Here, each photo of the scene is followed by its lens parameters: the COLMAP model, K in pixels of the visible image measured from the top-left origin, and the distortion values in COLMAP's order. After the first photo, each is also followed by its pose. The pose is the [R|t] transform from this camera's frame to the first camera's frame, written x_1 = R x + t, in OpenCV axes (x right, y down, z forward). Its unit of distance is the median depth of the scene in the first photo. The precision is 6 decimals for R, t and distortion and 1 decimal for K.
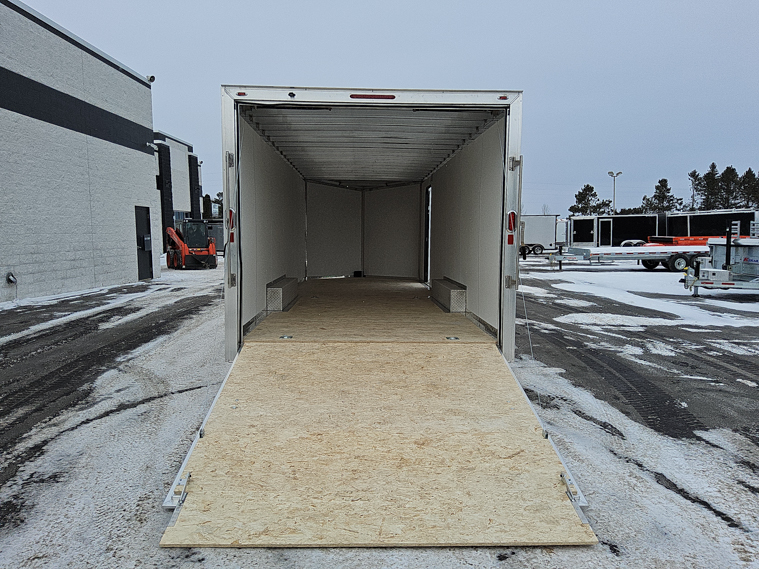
lens RADIAL K [[571.3, 0, 376.7], [0, 571.3, 285.1], [0, 0, 1]] dist [0.043466, -0.076109]
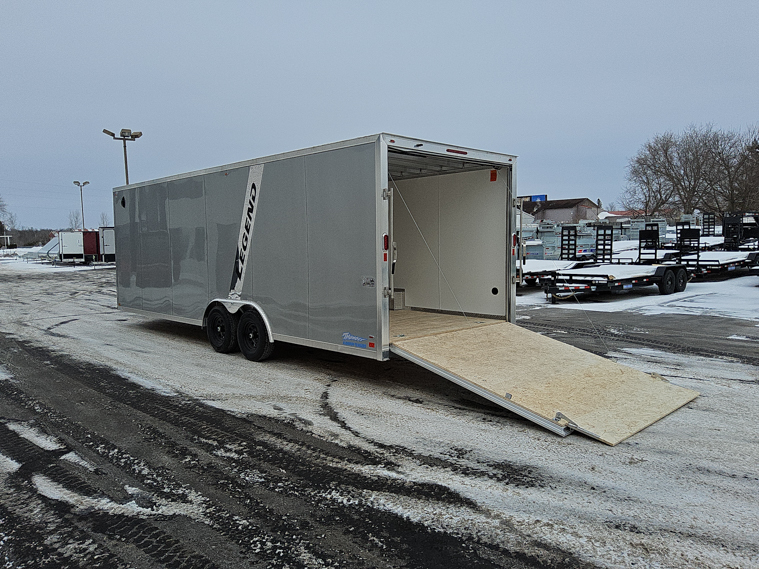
lens RADIAL K [[568.5, 0, 375.8], [0, 568.5, 282.0], [0, 0, 1]] dist [0.056718, -0.088926]
pose [[0.739444, -0.065515, 0.670023, -0.376870], [0.078929, 0.996826, 0.010363, -0.015563], [-0.668575, 0.045222, 0.742268, 0.042337]]
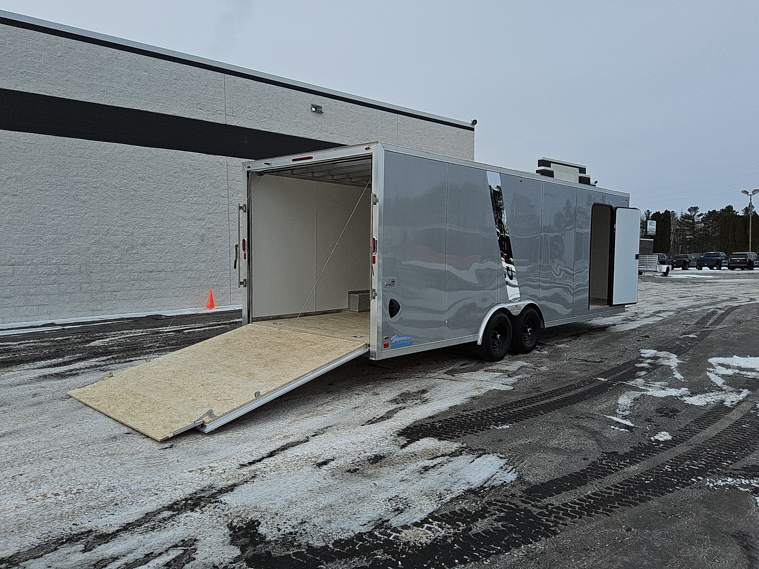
lens RADIAL K [[571.3, 0, 376.7], [0, 571.3, 285.1], [0, 0, 1]] dist [0.043466, -0.076109]
pose [[0.708194, 0.043105, -0.704700, 0.394652], [-0.065280, 0.997857, -0.004567, -0.007121], [0.702993, 0.049237, 0.709490, 0.046797]]
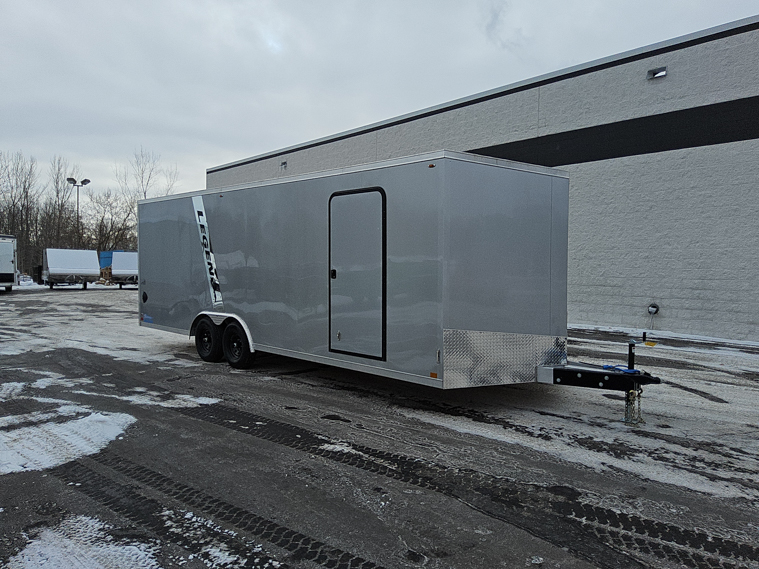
lens RADIAL K [[568.5, 0, 375.8], [0, 568.5, 282.0], [0, 0, 1]] dist [0.056718, -0.088926]
pose [[-0.733677, 0.019822, -0.679209, 0.373030], [-0.066100, 0.992752, 0.100374, -0.106910], [0.676275, 0.118538, -0.727049, 1.124407]]
